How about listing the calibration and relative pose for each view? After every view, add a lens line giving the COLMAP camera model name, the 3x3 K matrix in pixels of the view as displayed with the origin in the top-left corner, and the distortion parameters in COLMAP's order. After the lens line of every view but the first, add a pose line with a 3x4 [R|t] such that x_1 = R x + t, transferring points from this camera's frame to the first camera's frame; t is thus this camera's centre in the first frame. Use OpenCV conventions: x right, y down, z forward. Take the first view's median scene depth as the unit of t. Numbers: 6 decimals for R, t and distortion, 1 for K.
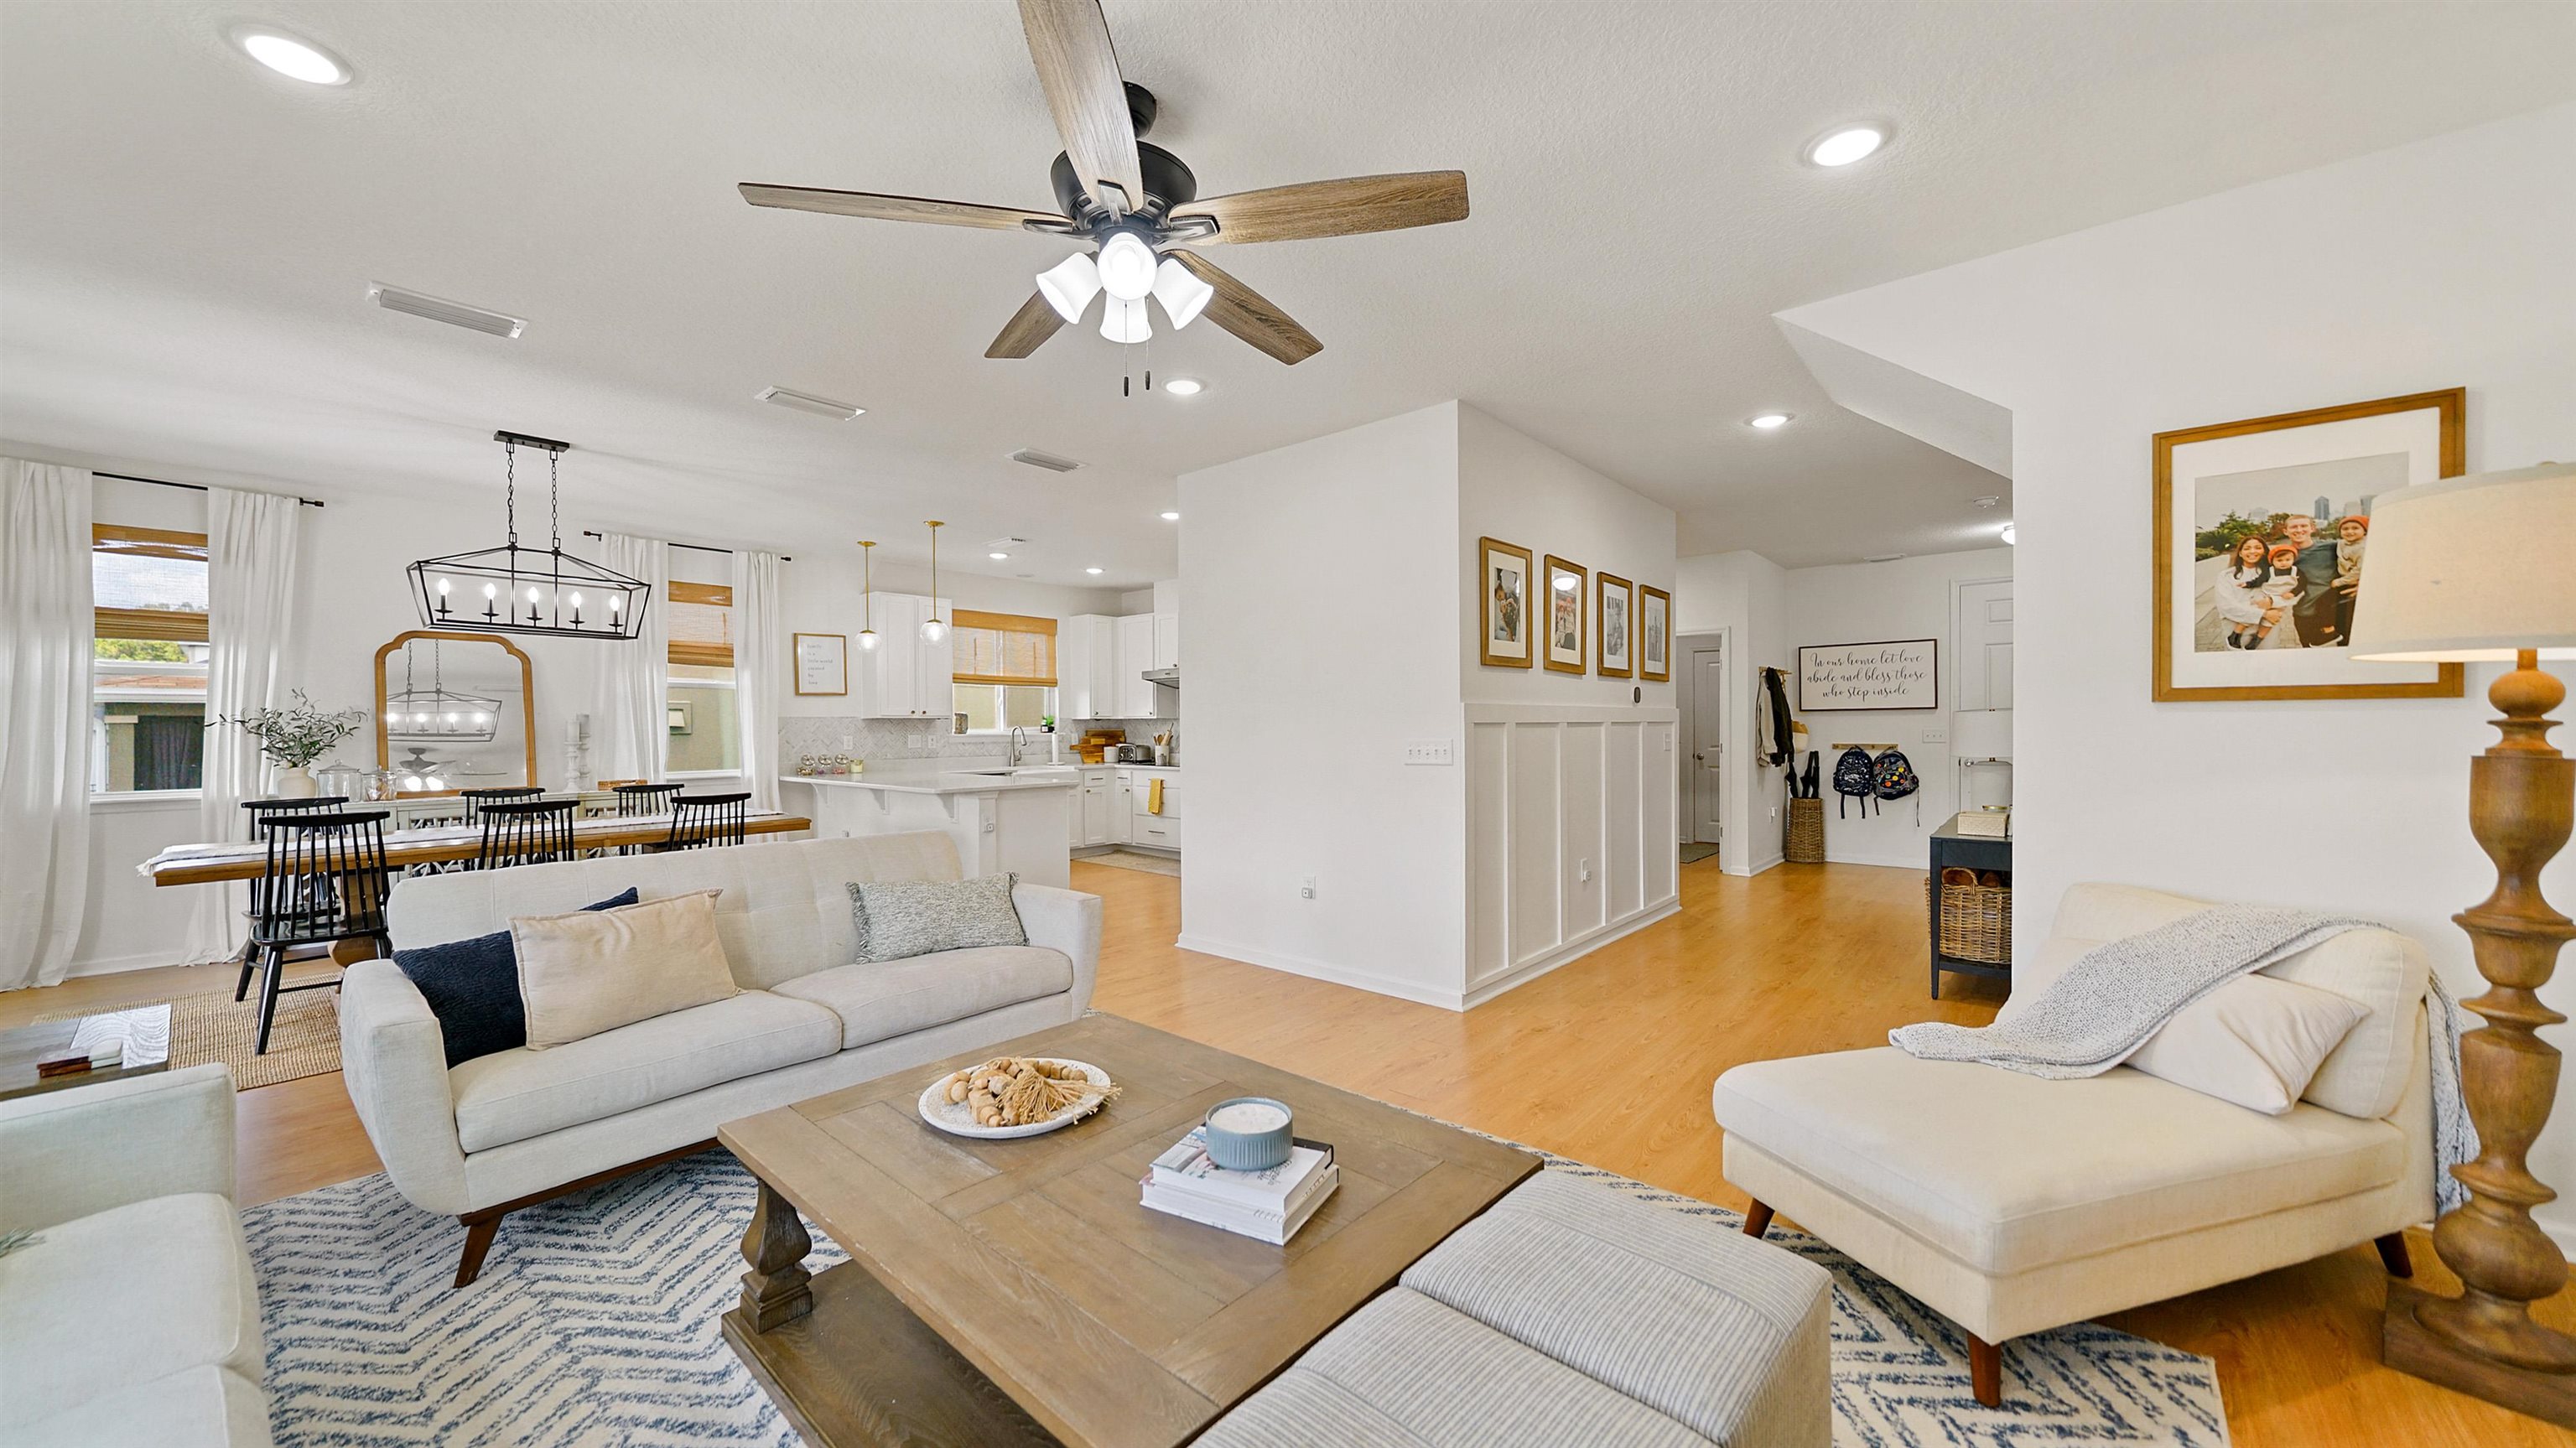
lens RADIAL K [[898.9, 0, 1281.6], [0, 898.9, 736.5], [0, 0, 1]] dist [-0.001676, -0.001085]
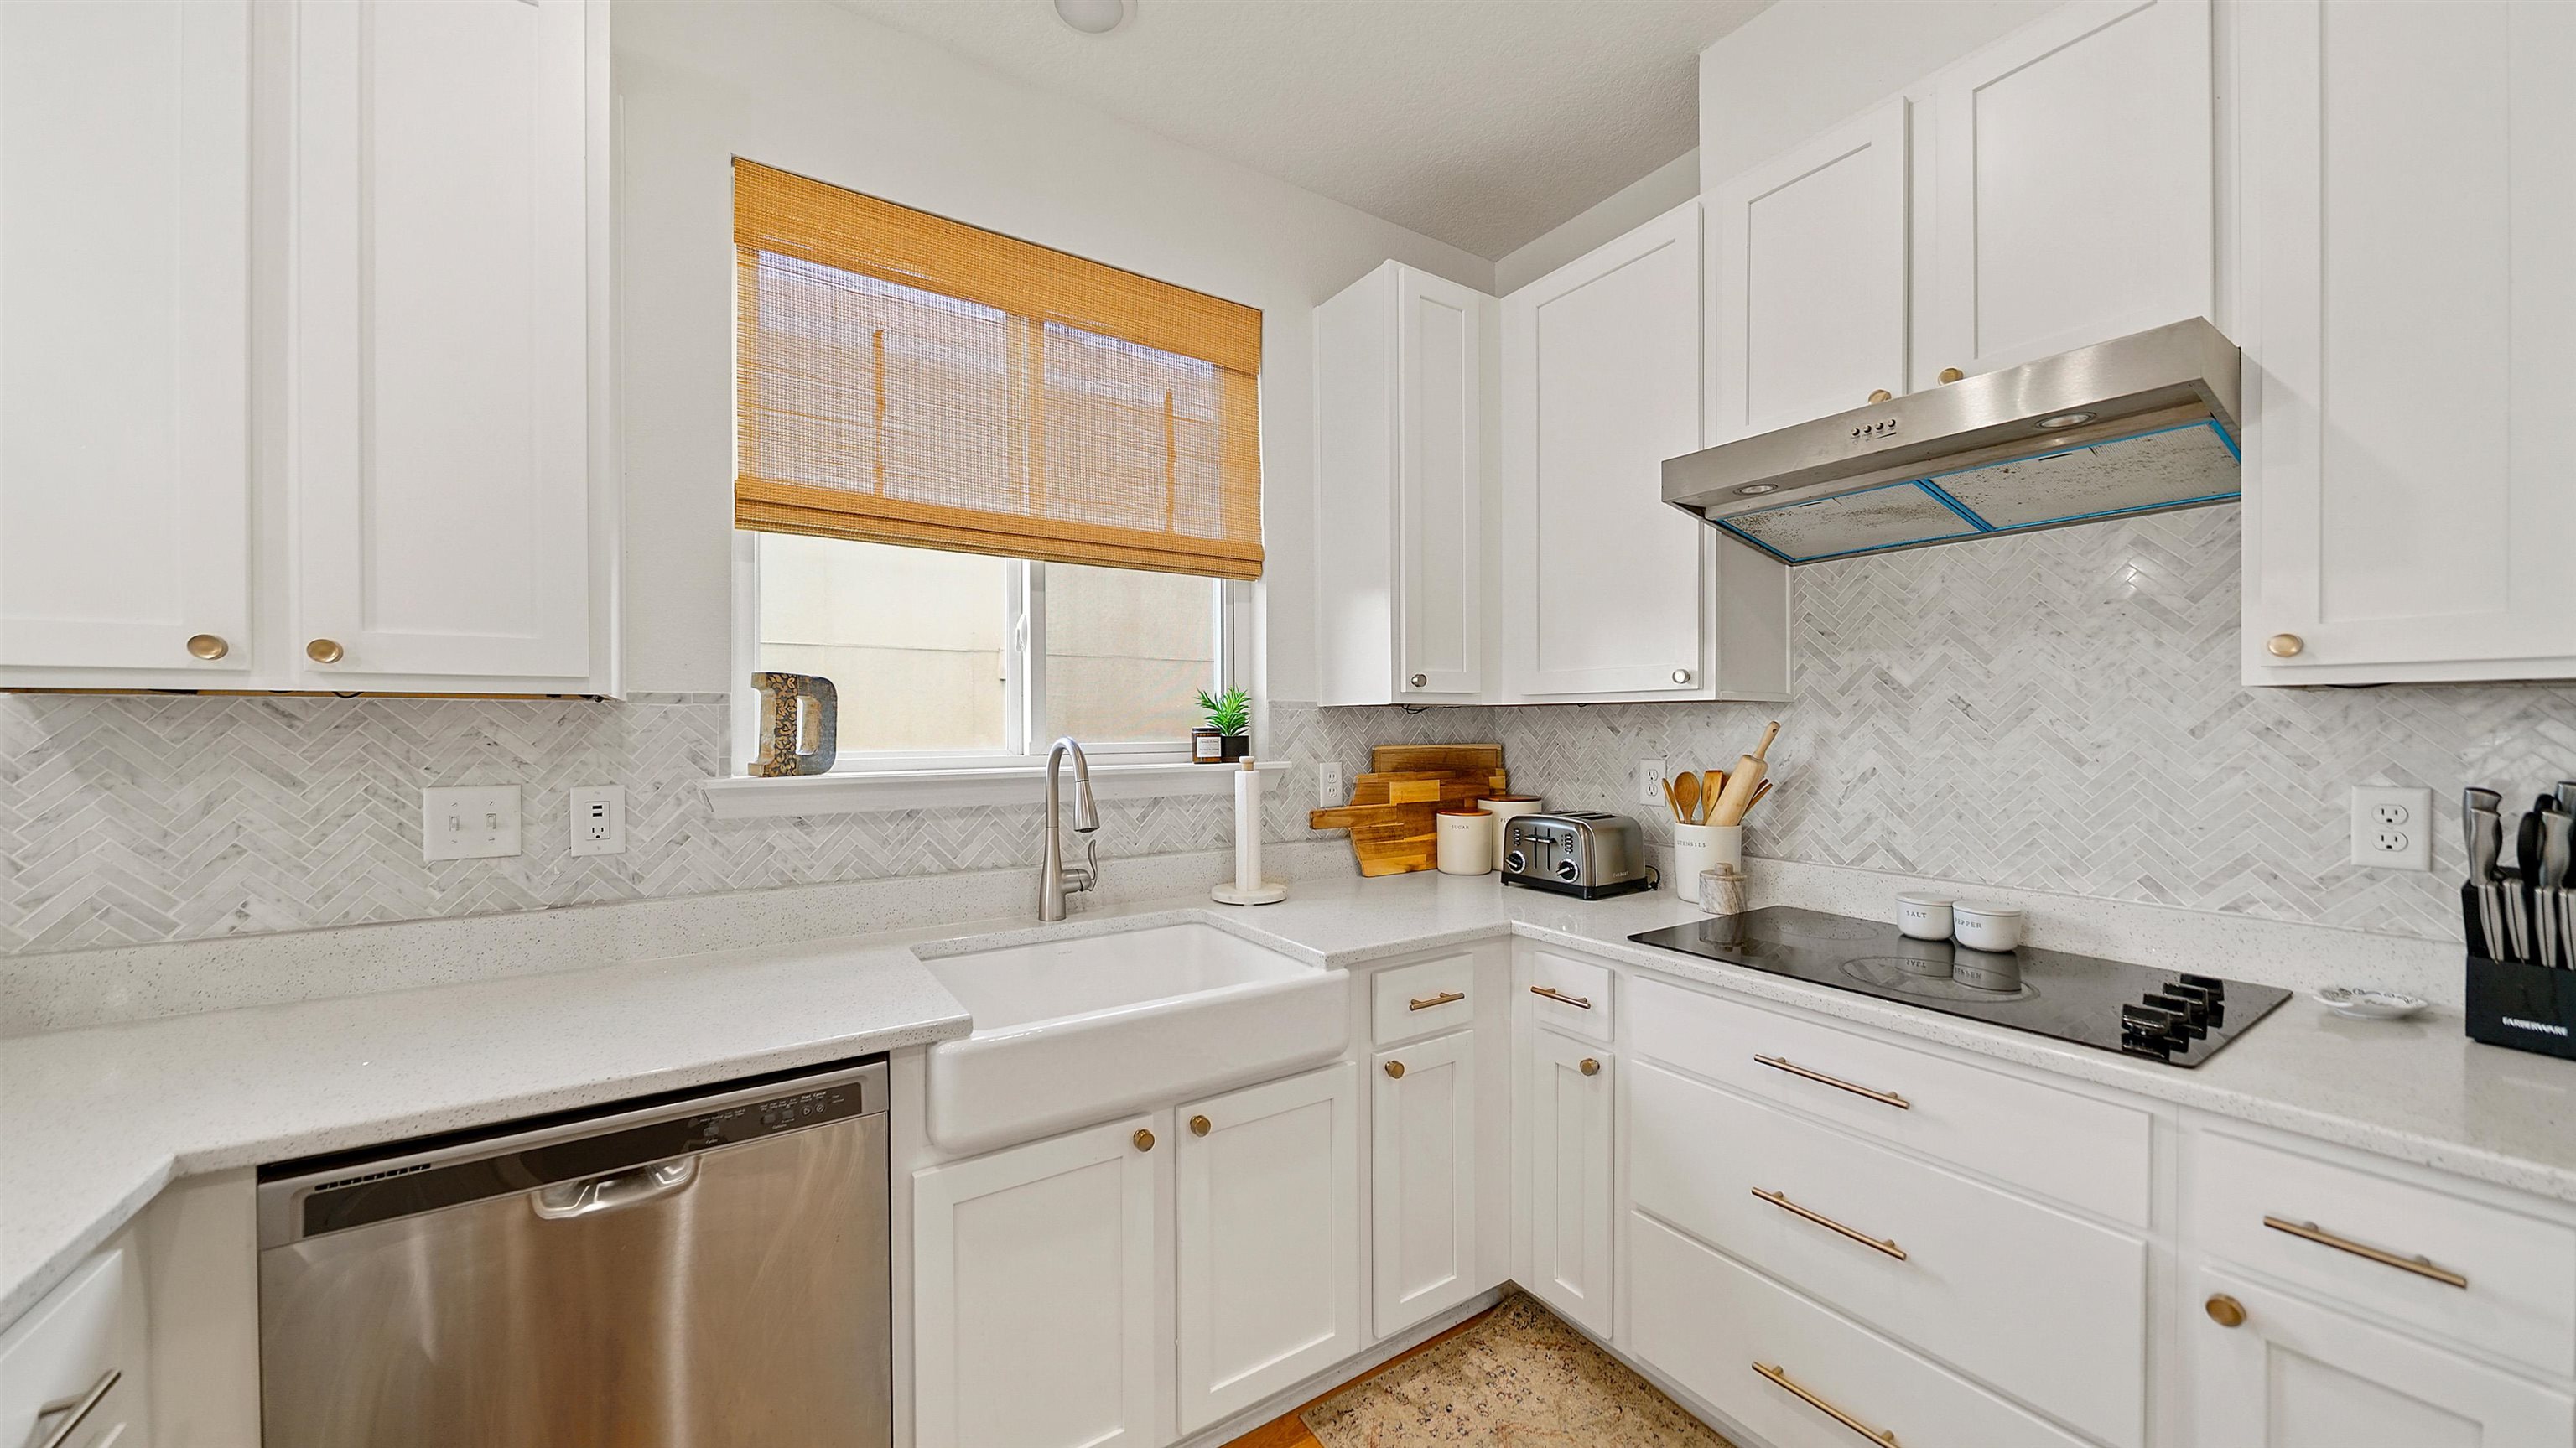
lens RADIAL K [[898.9, 0, 1290.8], [0, 898.9, 737.7], [0, 0, 1]] dist [-0.001676, -0.001085]
pose [[0.959634, 0.009293, -0.281098, -0.225300], [-0.007299, 0.999940, 0.008139, -0.016740], [0.281157, -0.005759, 0.959645, 1.002433]]
